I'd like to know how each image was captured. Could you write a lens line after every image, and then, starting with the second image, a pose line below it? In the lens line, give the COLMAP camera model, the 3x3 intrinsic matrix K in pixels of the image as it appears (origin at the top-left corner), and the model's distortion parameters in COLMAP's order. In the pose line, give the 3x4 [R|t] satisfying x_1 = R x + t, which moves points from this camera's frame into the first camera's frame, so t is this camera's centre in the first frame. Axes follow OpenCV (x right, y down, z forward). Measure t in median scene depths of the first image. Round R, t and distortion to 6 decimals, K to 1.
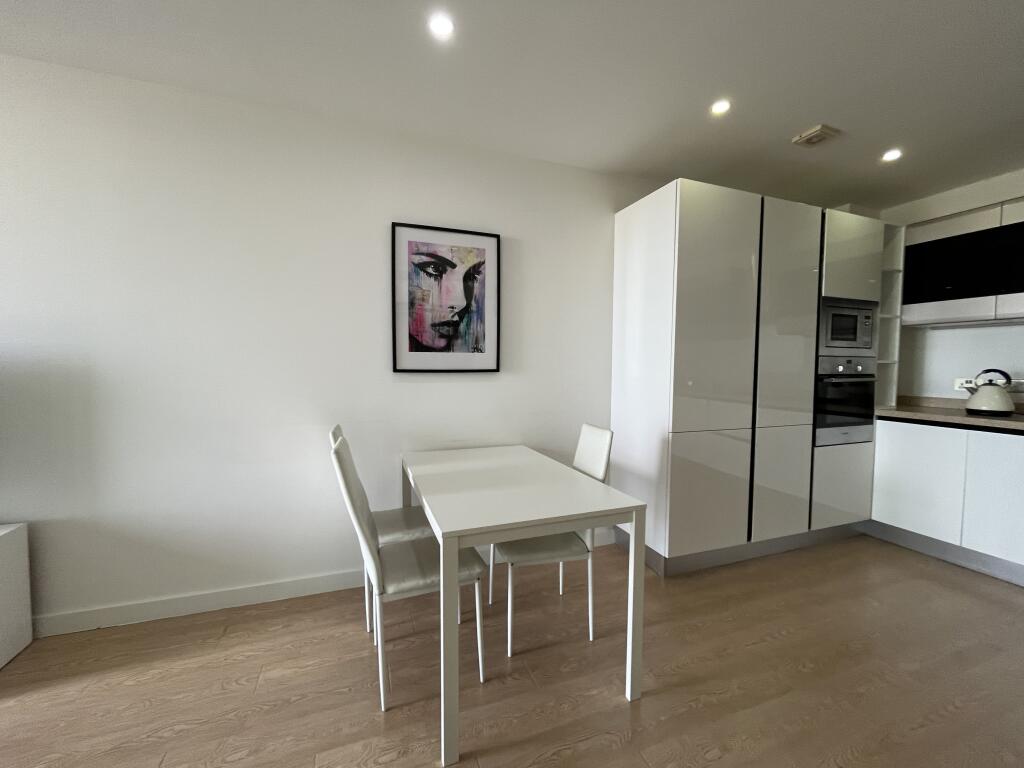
lens RADIAL K [[416.9, 0, 514.2], [0, 416.9, 384.0], [0, 0, 1]] dist [-0.003141, -0.000349]
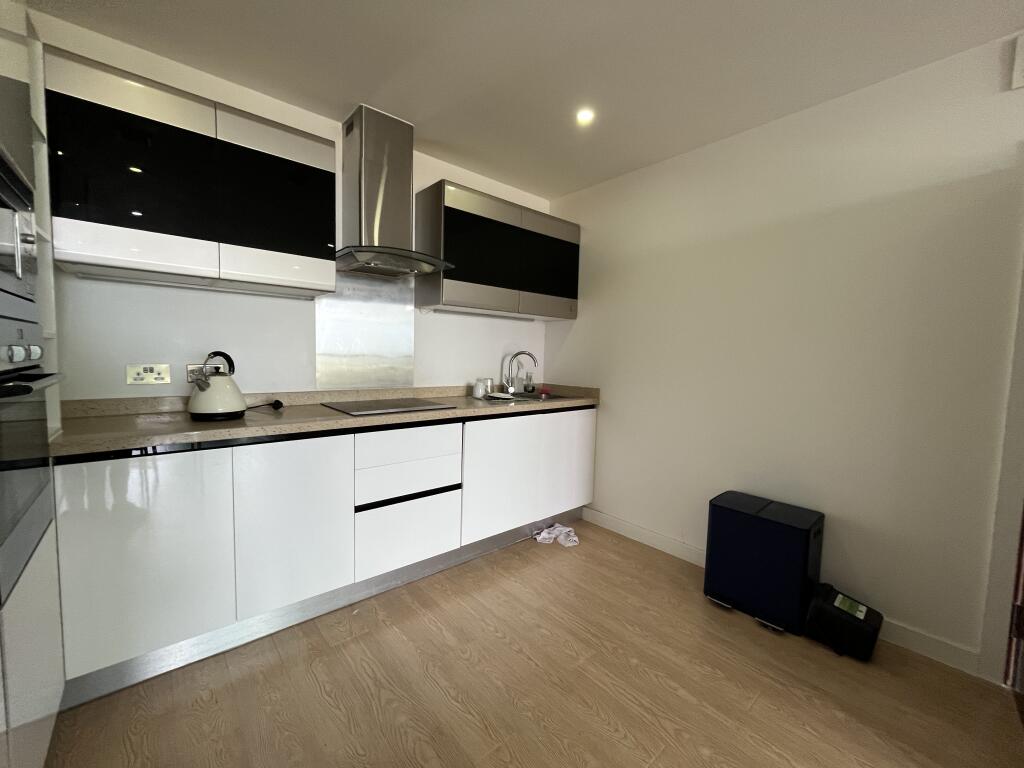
lens RADIAL K [[416.9, 0, 514.2], [0, 416.9, 384.0], [0, 0, 1]] dist [-0.003141, -0.000349]
pose [[-0.346881, -0.086448, 0.933917, 0.310130], [0.017391, 0.994979, 0.098559, -0.039141], [-0.937748, 0.050430, -0.343636, 0.728375]]
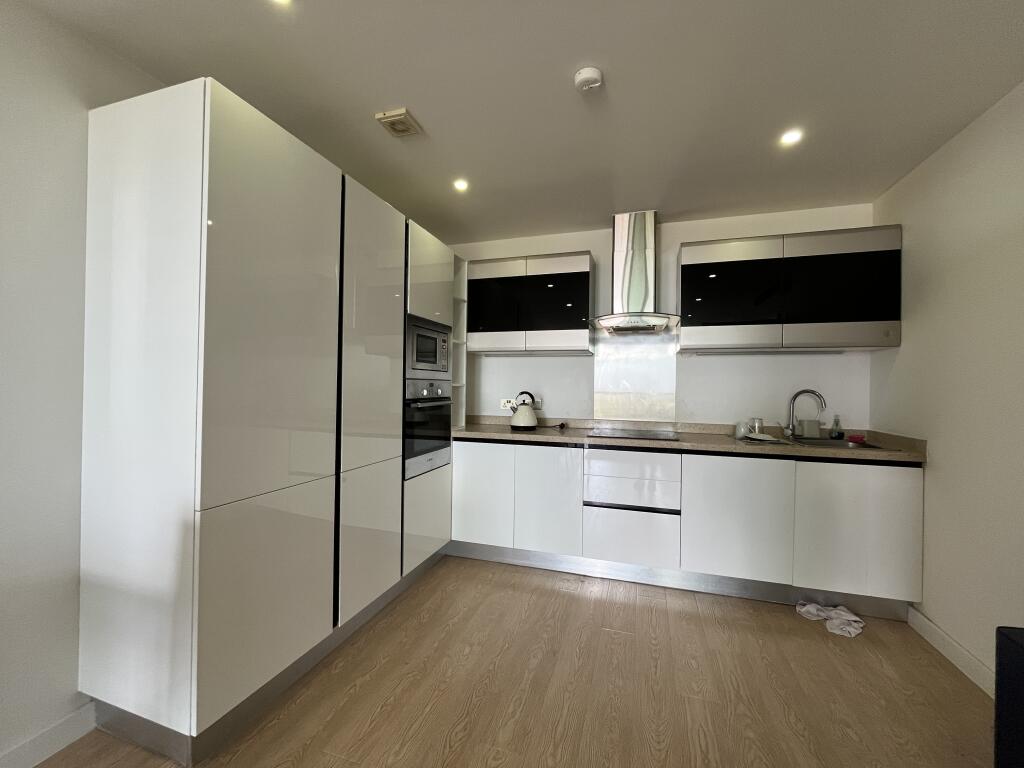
lens RADIAL K [[416.9, 0, 514.2], [0, 416.9, 384.0], [0, 0, 1]] dist [-0.003141, -0.000349]
pose [[0.617154, 0.002910, 0.786837, 0.161701], [0.031447, 0.999103, -0.028361, -0.022579], [-0.786214, 0.042247, 0.616509, 0.252208]]
